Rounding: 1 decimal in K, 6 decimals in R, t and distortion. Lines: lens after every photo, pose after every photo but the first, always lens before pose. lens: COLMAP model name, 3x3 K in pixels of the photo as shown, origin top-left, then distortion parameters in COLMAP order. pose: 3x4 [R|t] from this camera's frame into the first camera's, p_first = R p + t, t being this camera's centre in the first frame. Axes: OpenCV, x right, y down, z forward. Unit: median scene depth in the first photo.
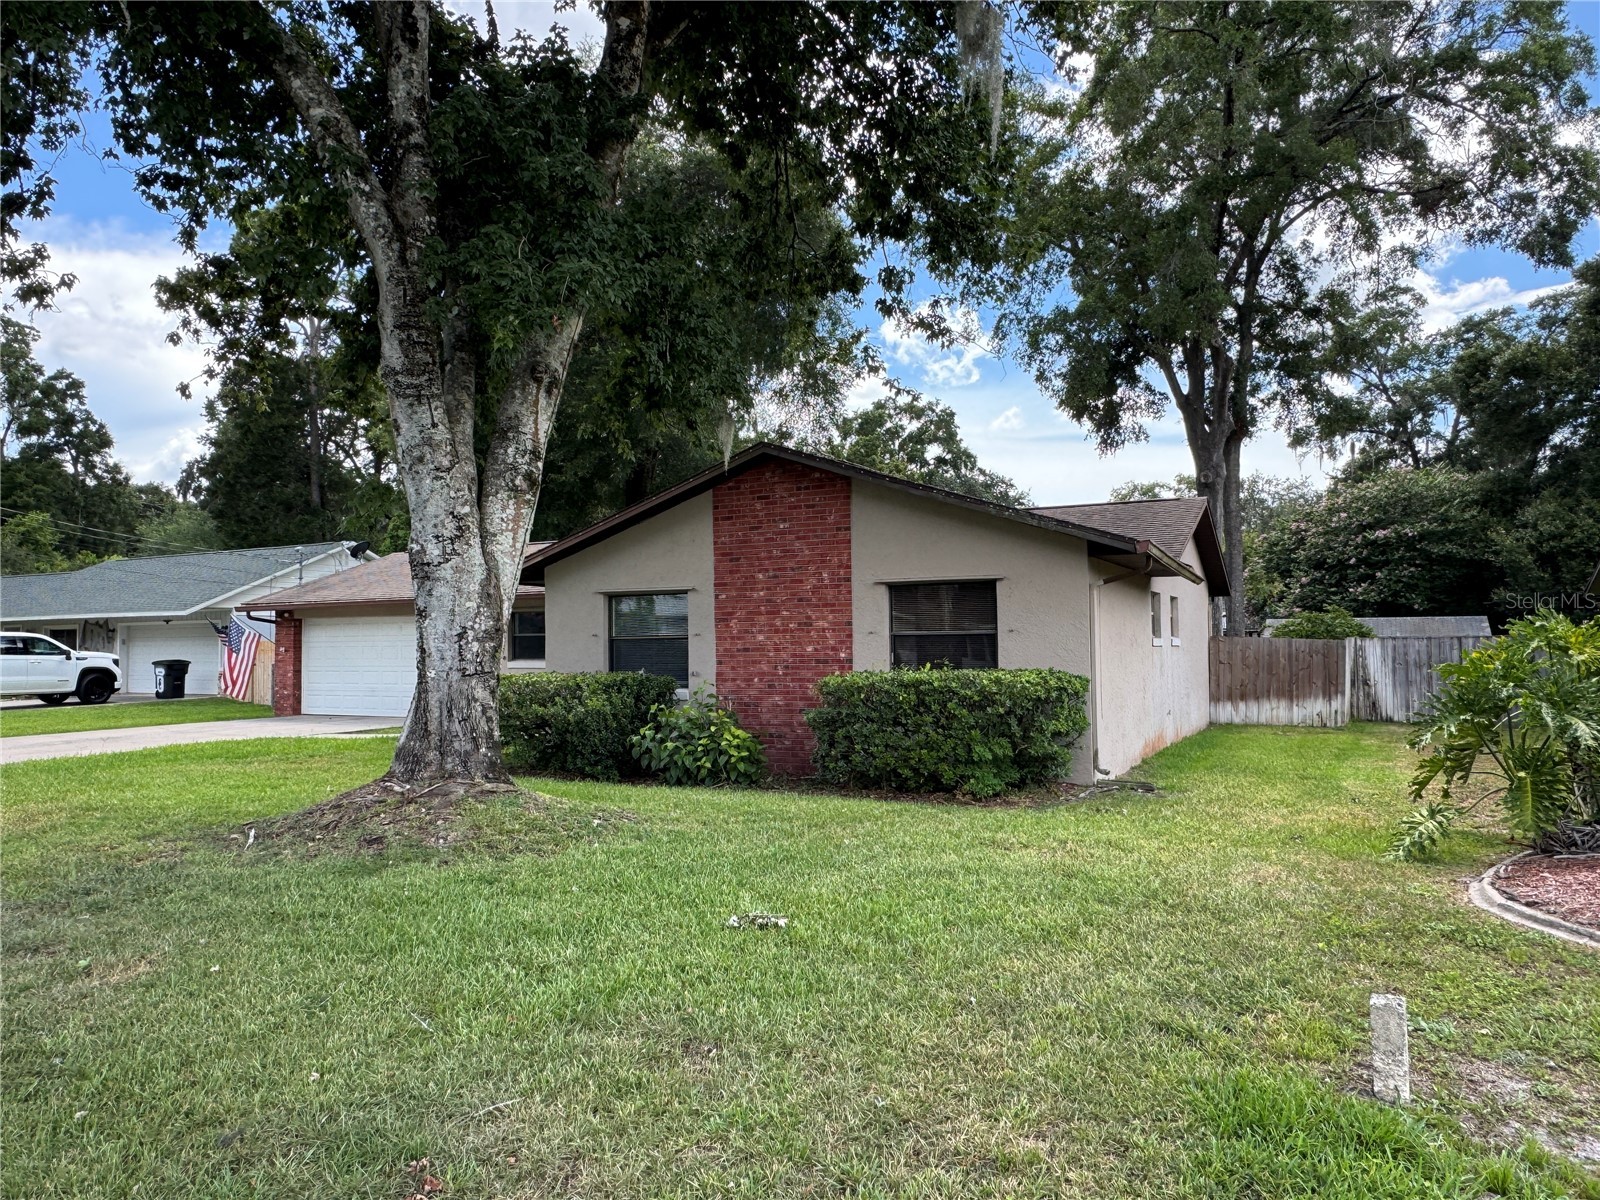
lens RADIAL K [[1082.7, 0, 800.0], [0, 1082.7, 600.0], [0, 0, 1]] dist [-0.005365, -0.004777]
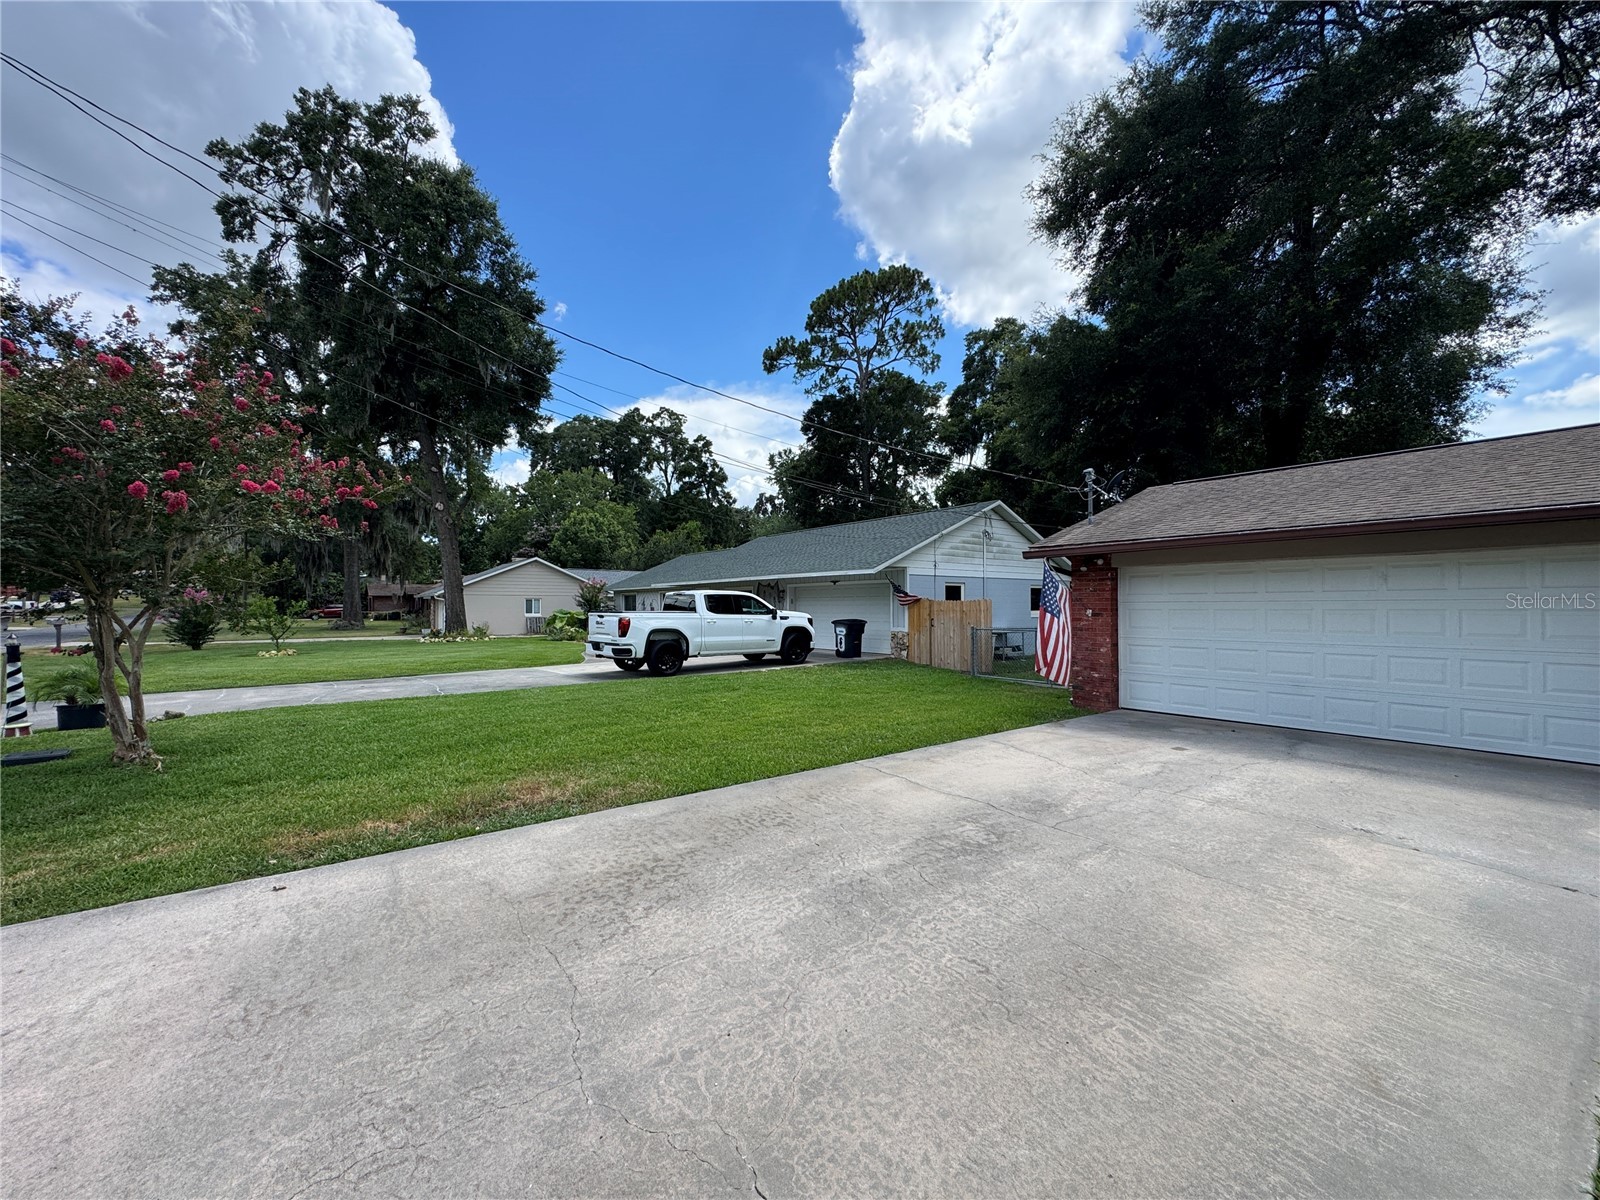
lens RADIAL K [[649.3, 0, 800.0], [0, 649.3, 600.0], [0, 0, 1]] dist [-0.001933, -0.000132]
pose [[0.910116, 0.004968, -0.414323, -0.402598], [0.008786, 0.999472, 0.031284, 0.019634], [0.414260, -0.032112, 0.909592, 0.464900]]
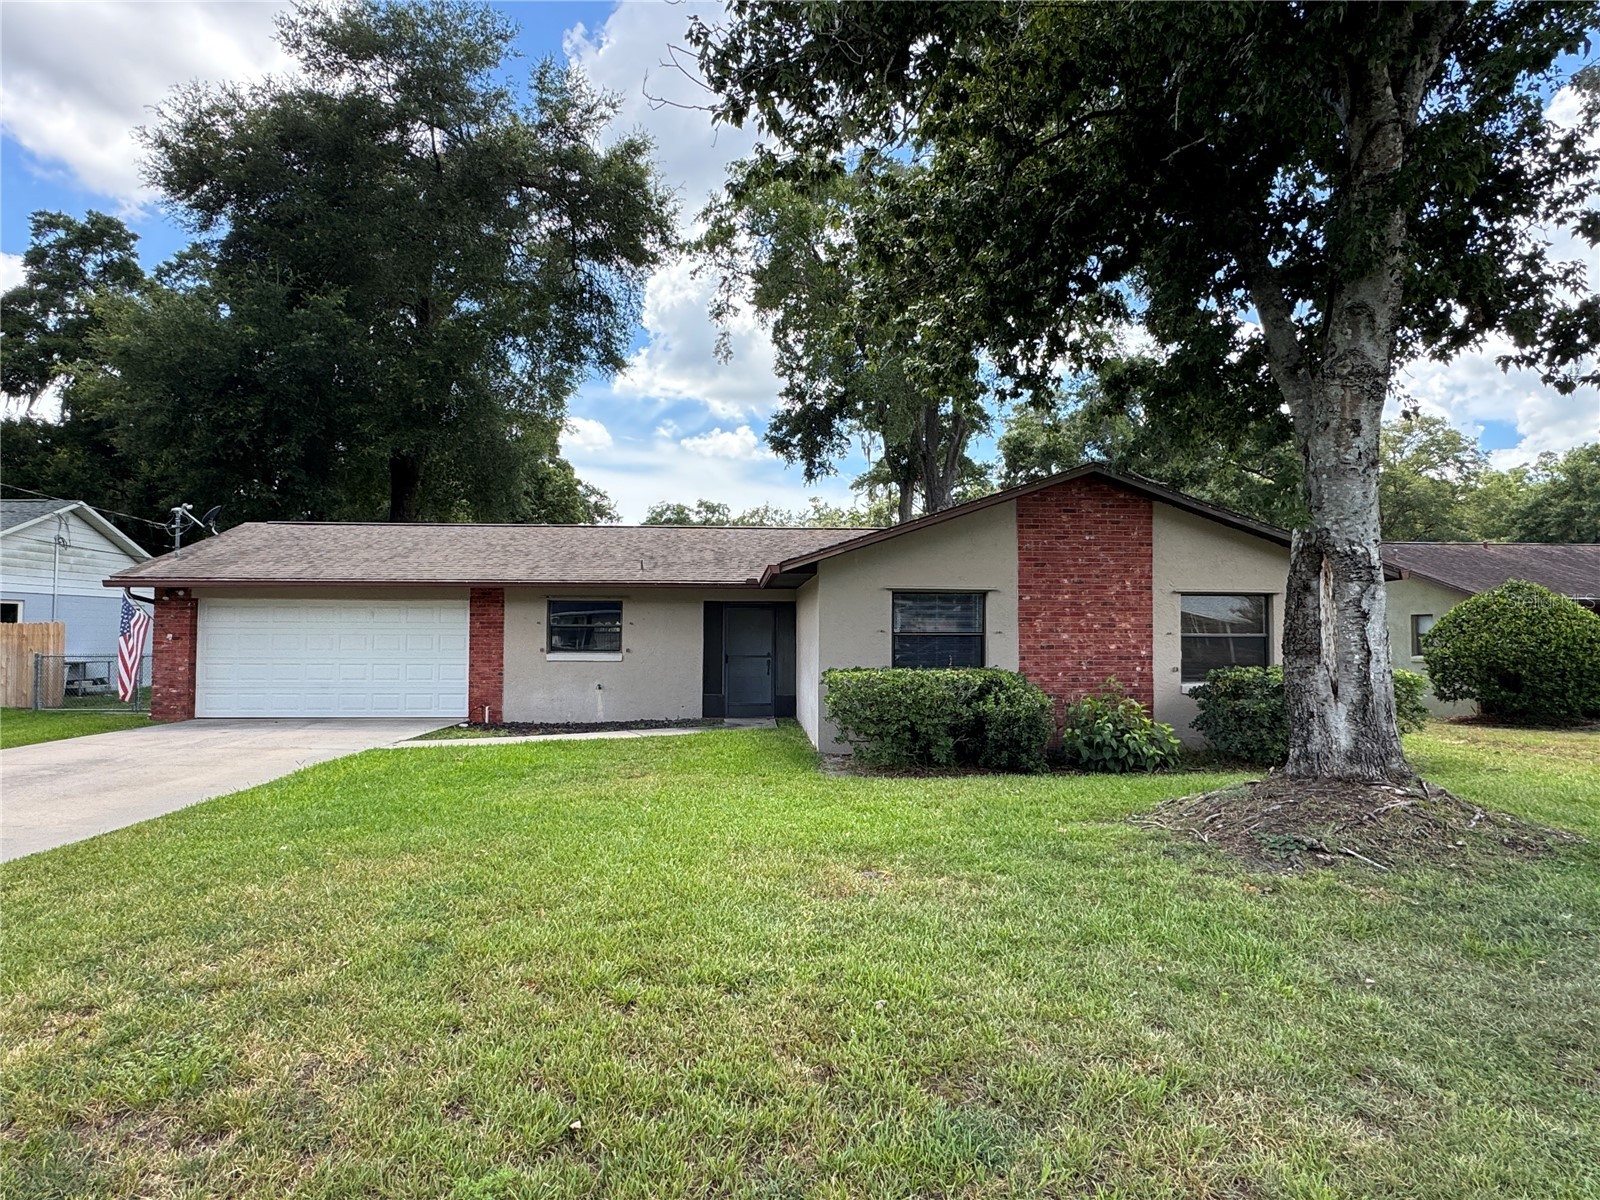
lens RADIAL K [[922.9, 0, 798.4], [0, 922.9, 596.0], [0, 0, 1]] dist [-0.001826, 0.001381]
pose [[0.861192, 0.034851, 0.507083, -0.359985], [-0.034175, 0.999359, -0.010644, 0.006084], [-0.507129, -0.008163, 0.861831, 0.153349]]
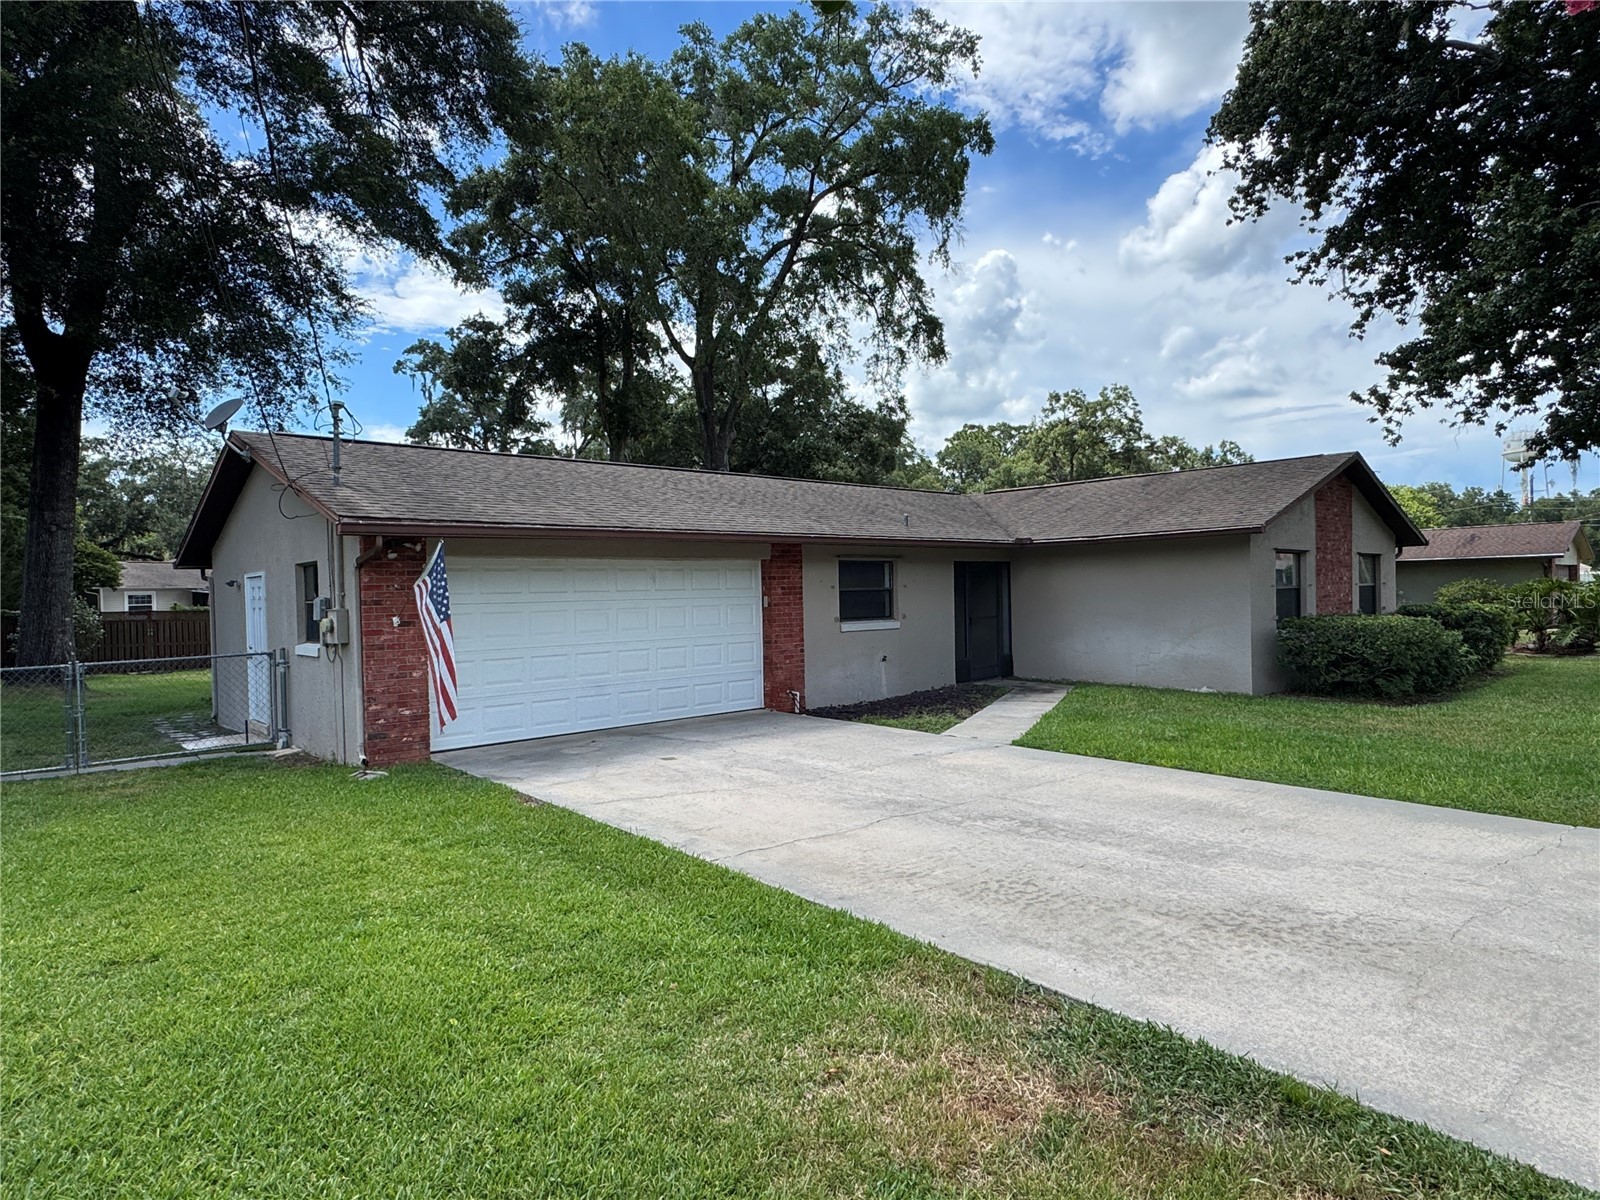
lens RADIAL K [[922.9, 0, 798.4], [0, 922.9, 596.0], [0, 0, 1]] dist [-0.001826, 0.001381]
pose [[0.334747, -0.000026, 0.942308, -0.678219], [-0.019793, 0.999779, 0.007058, 0.024508], [-0.942100, -0.021014, 0.334672, 0.601720]]
